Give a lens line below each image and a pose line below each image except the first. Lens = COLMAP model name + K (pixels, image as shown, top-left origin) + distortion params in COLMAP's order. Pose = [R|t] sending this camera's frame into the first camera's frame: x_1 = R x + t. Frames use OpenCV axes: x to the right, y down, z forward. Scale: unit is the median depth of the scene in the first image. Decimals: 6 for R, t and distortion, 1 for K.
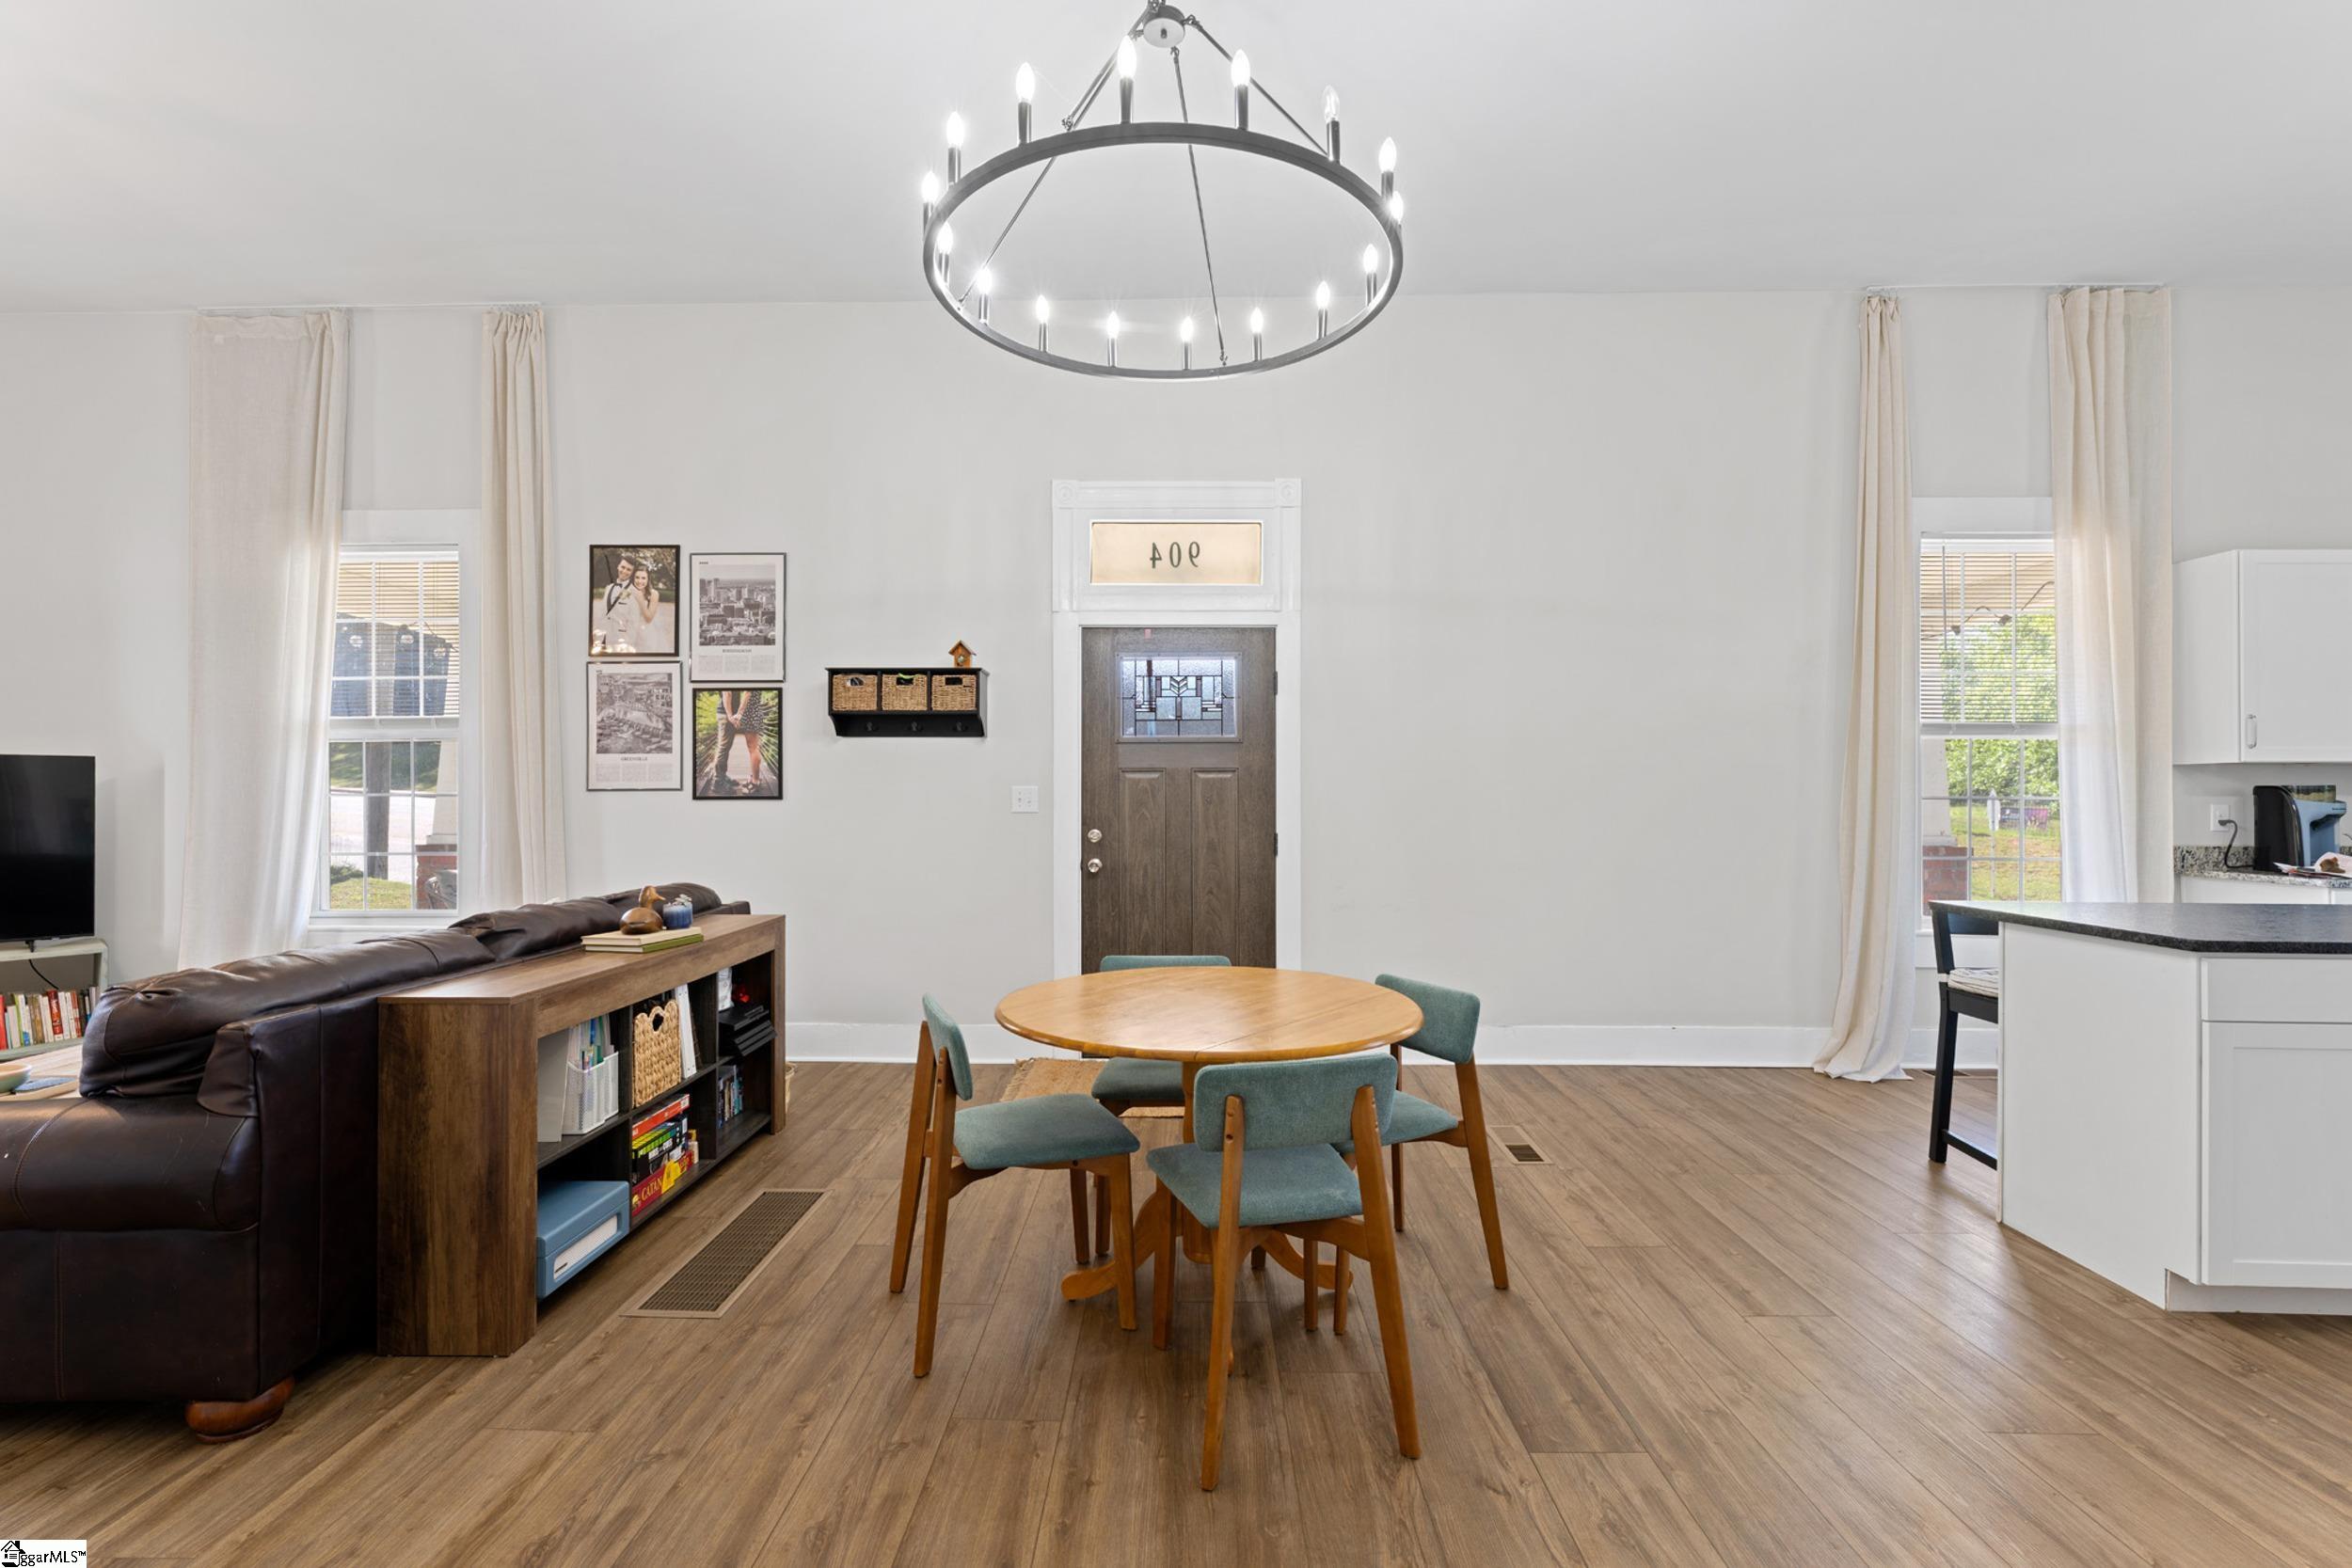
lens RADIAL K [[1017.4, 0, 1167.9], [0, 1017.4, 795.7], [0, 0, 1]] dist [-0.002663, 0.000125]
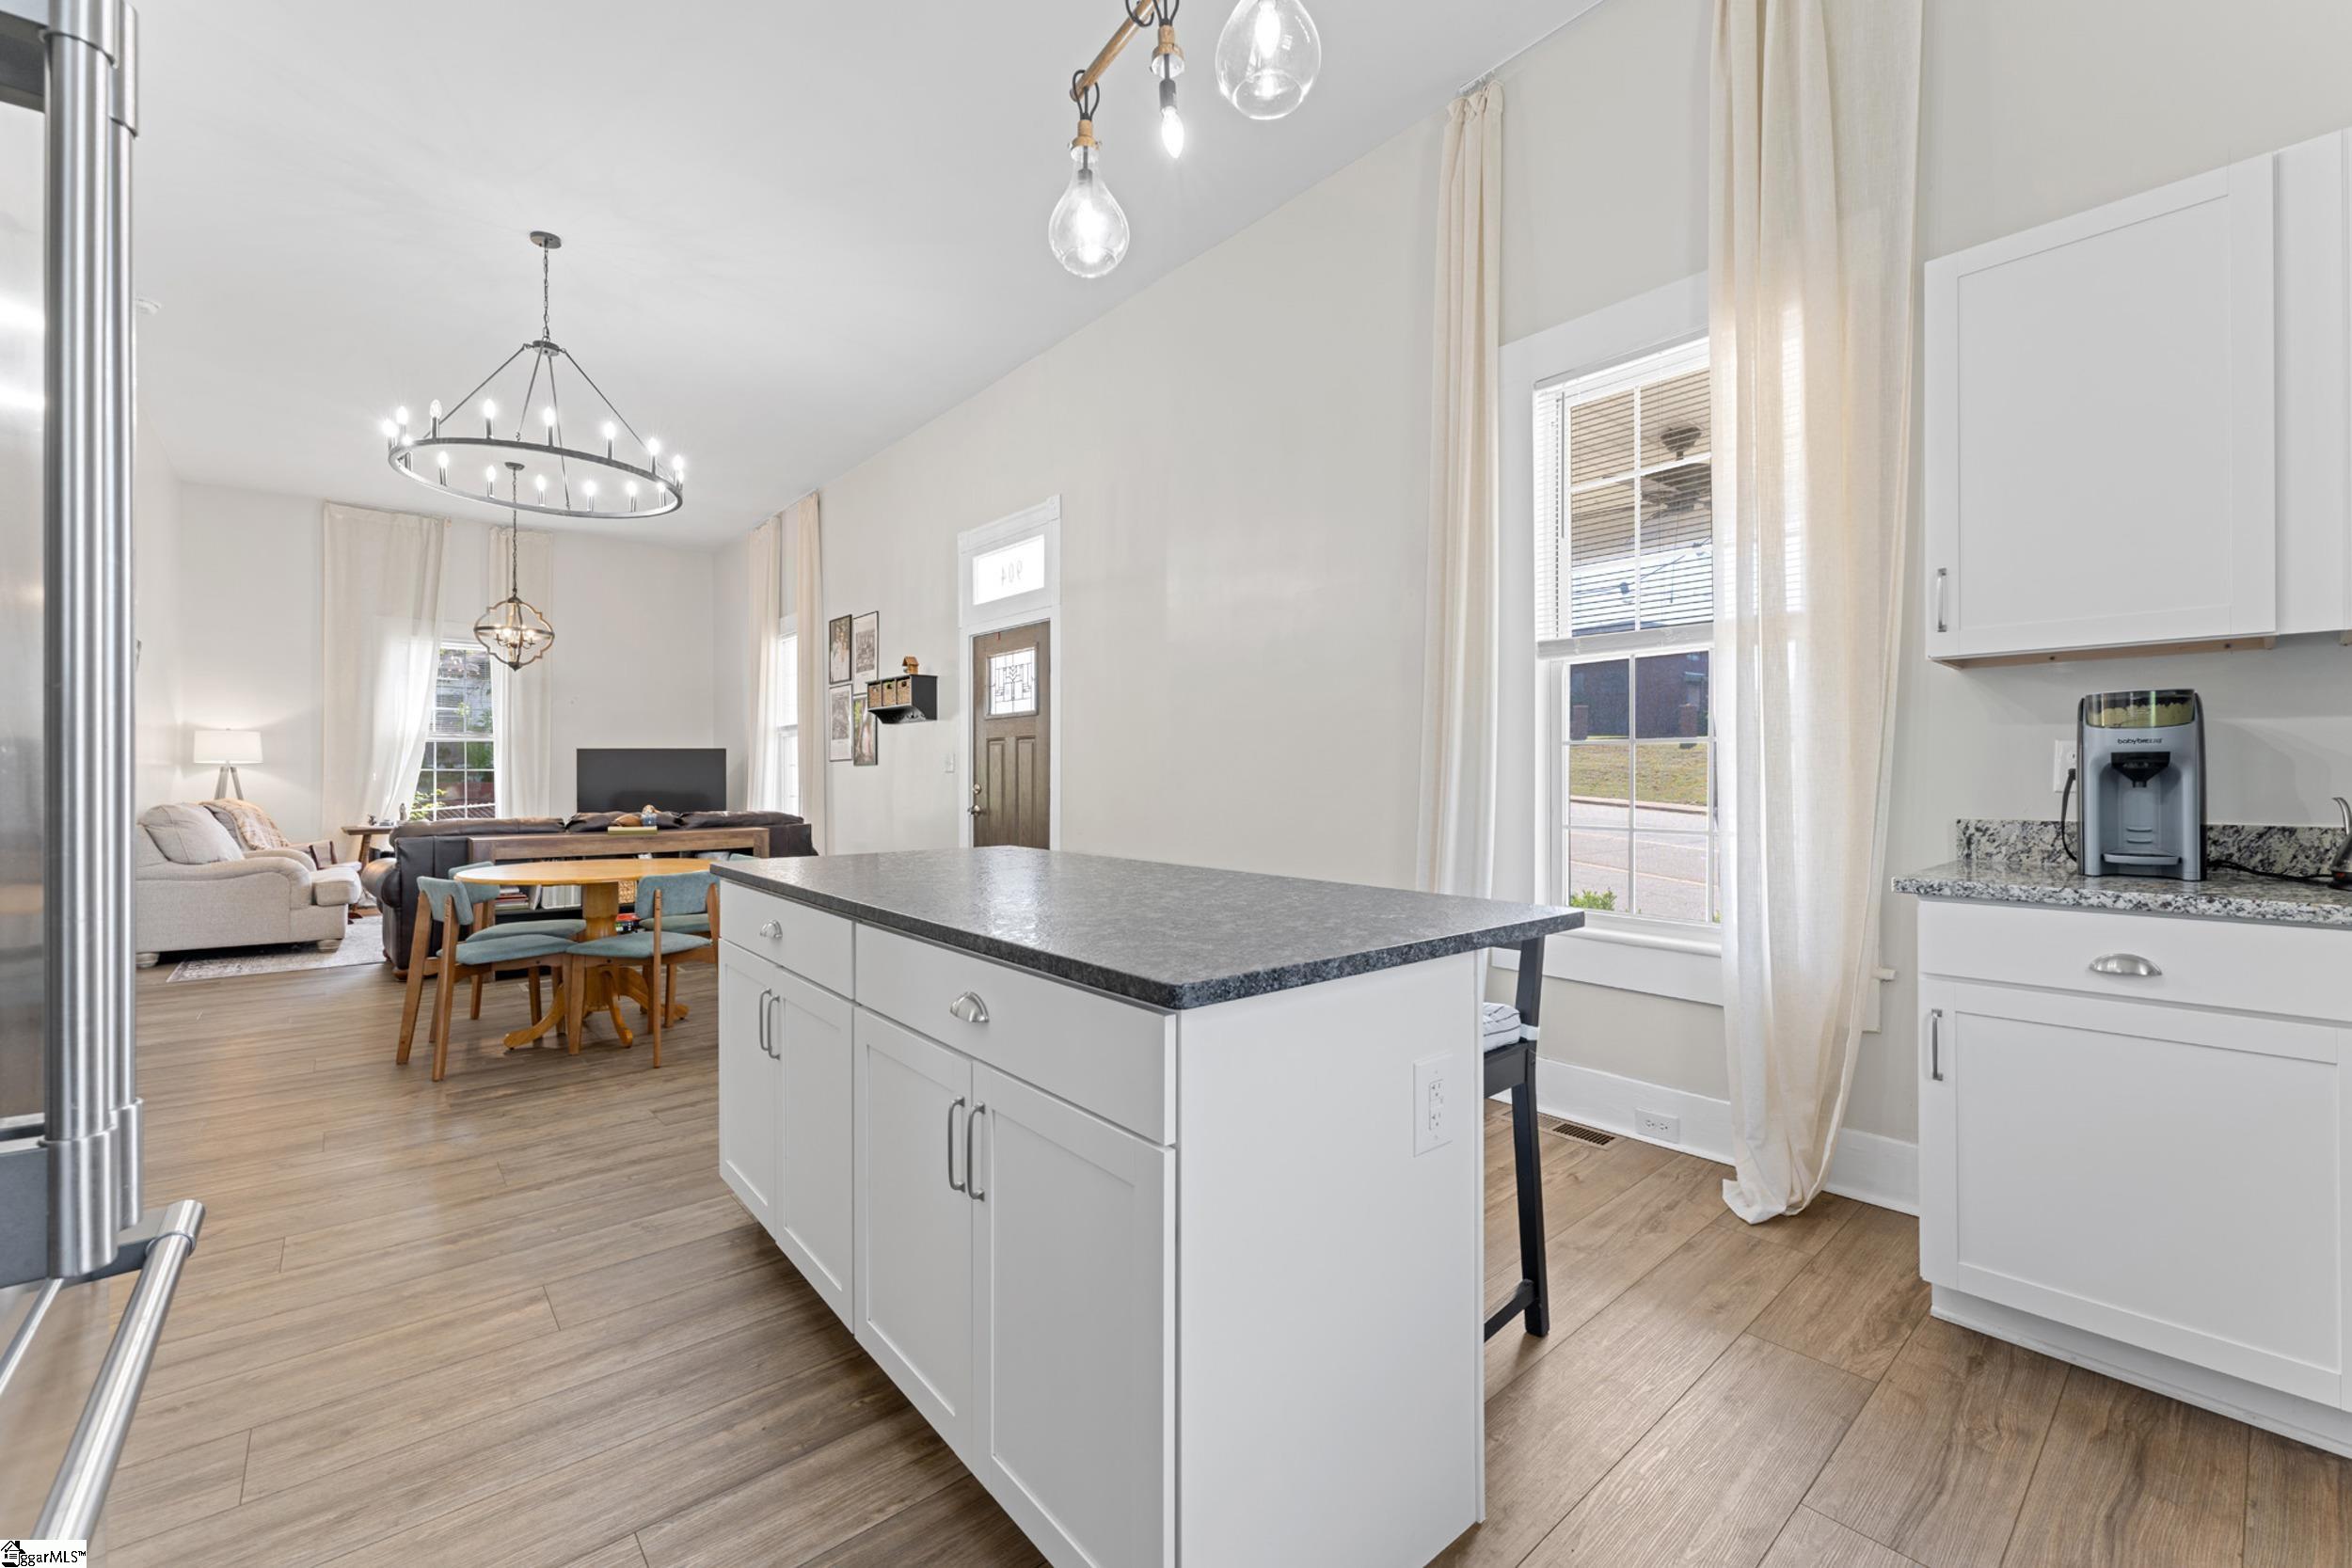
lens RADIAL K [[957.7, 0, 1173.0], [0, 957.7, 784.9], [0, 0, 1]] dist [-0.001858, 0.000616]
pose [[0.670122, 0.002333, -0.742247, 1.093203], [0.004502, 0.999964, 0.007207, 0.026672], [0.742237, -0.008171, 0.670087, 0.344483]]
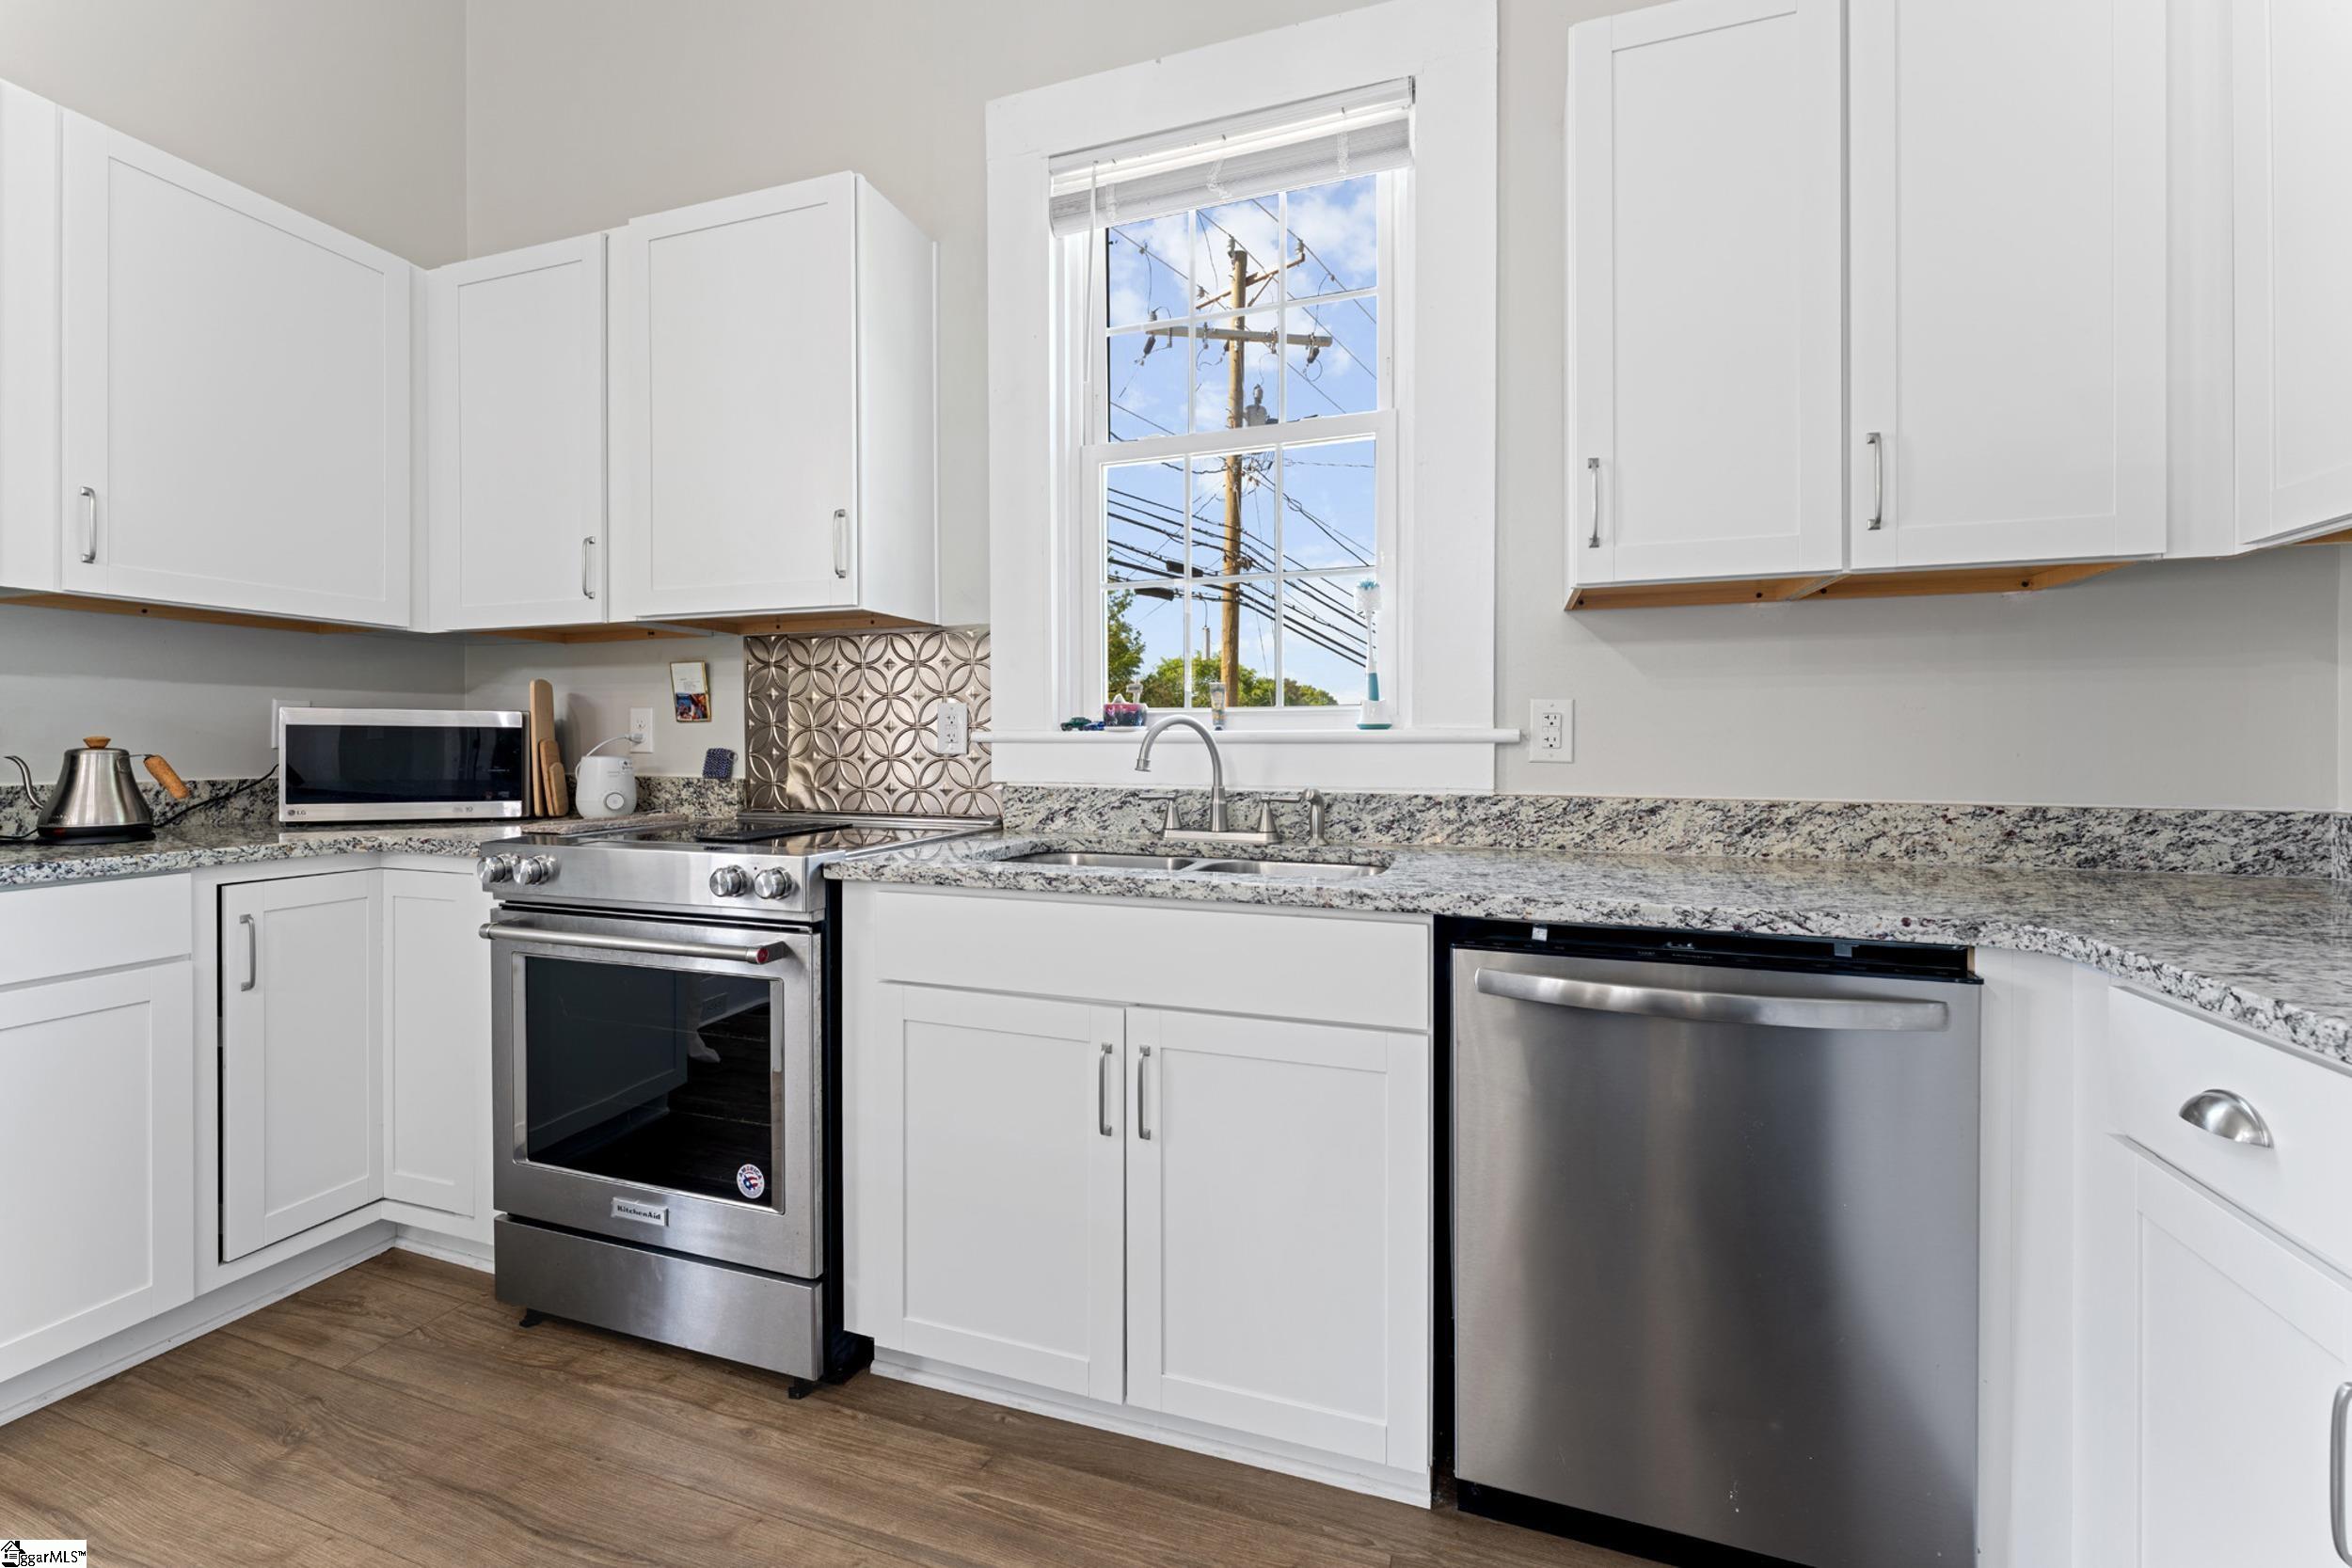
lens RADIAL K [[957.7, 0, 1172.3], [0, 957.7, 741.8], [0, 0, 1]] dist [-0.001858, 0.000616]
pose [[0.301800, 0.004987, 0.953358, 0.891098], [-0.008463, 0.999961, -0.002552, 0.028036], [-0.953334, -0.007298, 0.301830, 0.391801]]
